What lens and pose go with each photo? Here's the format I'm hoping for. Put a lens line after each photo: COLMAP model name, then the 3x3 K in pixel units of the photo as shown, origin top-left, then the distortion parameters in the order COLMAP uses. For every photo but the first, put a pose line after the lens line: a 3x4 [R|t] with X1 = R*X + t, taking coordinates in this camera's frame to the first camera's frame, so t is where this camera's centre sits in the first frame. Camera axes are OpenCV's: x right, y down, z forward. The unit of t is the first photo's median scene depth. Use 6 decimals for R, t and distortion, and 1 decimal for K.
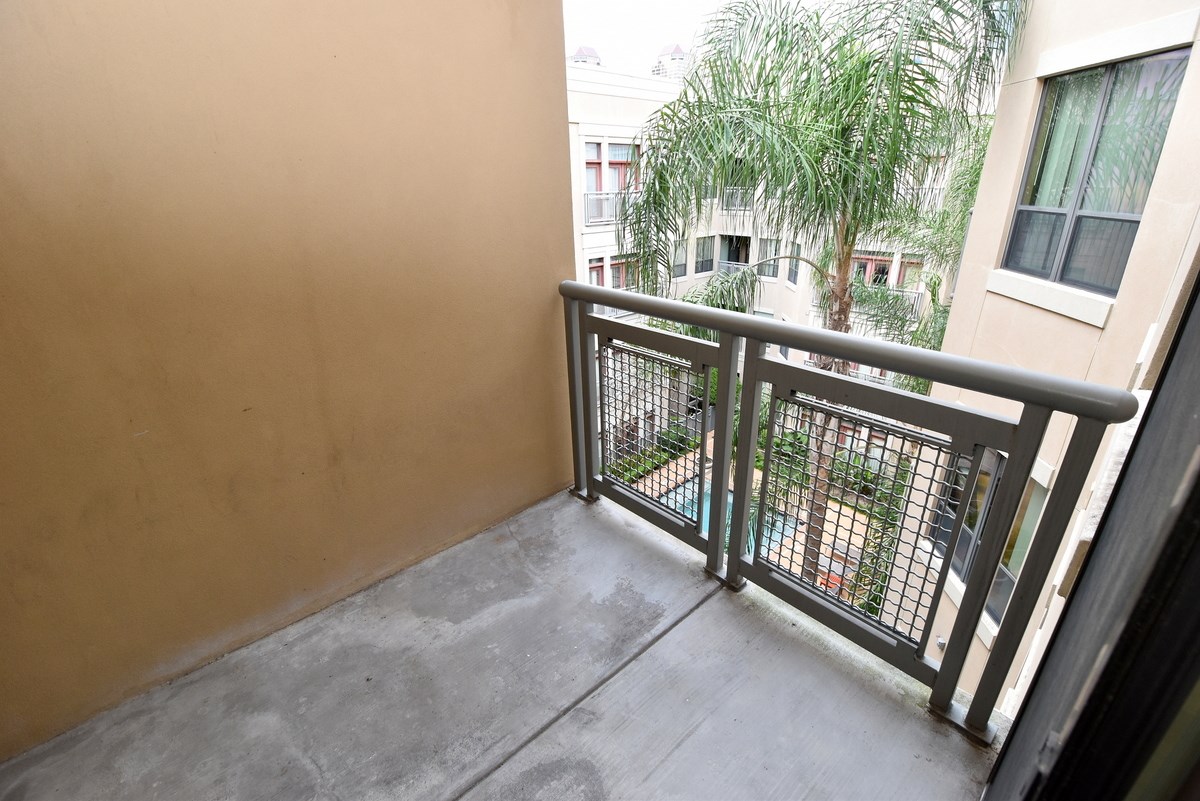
lens RADIAL K [[521.5, 0, 600.0], [0, 521.5, 400.5], [0, 0, 1]] dist [0.005435, -0.013361]
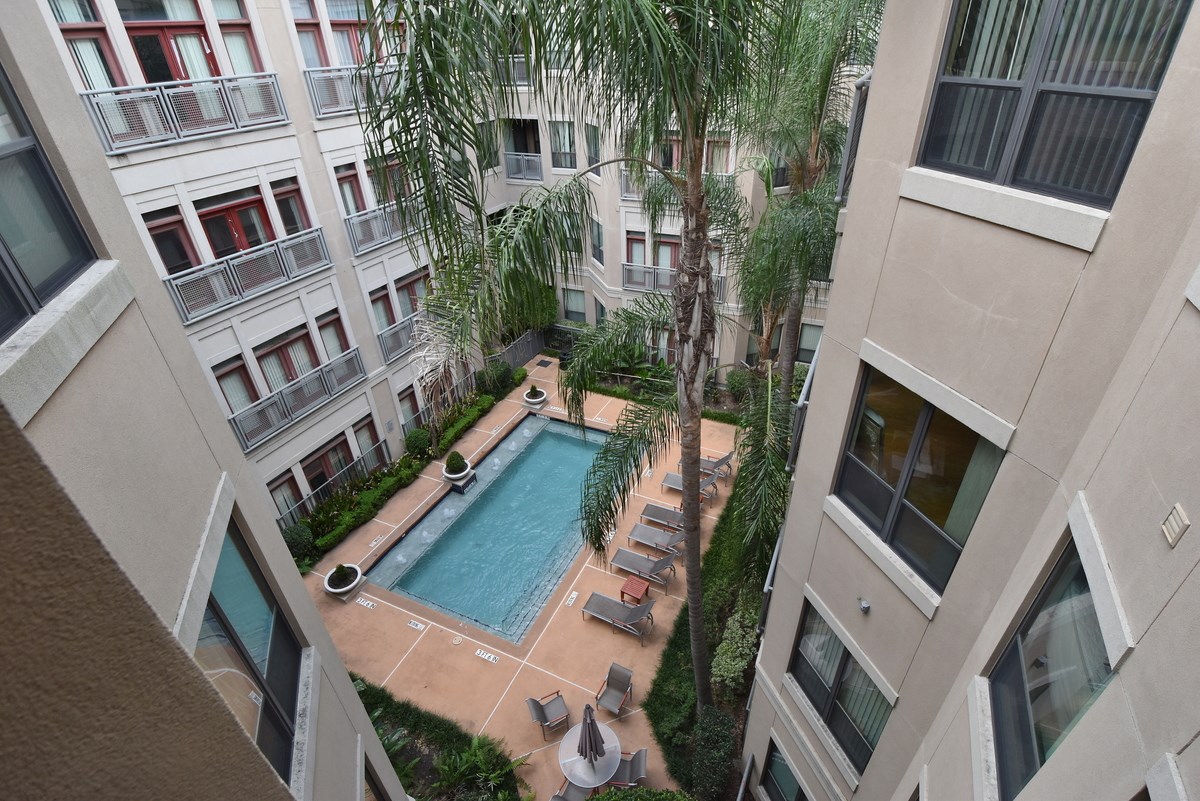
lens RADIAL K [[565.3, 0, 600.0], [0, 565.3, 400.5], [0, 0, 1]] dist [0.001233, -0.013269]
pose [[0.924286, -0.216599, 0.314292, 0.012759], [0.163542, 0.968718, 0.186654, -0.135436], [-0.344890, -0.121122, 0.930796, 0.317769]]
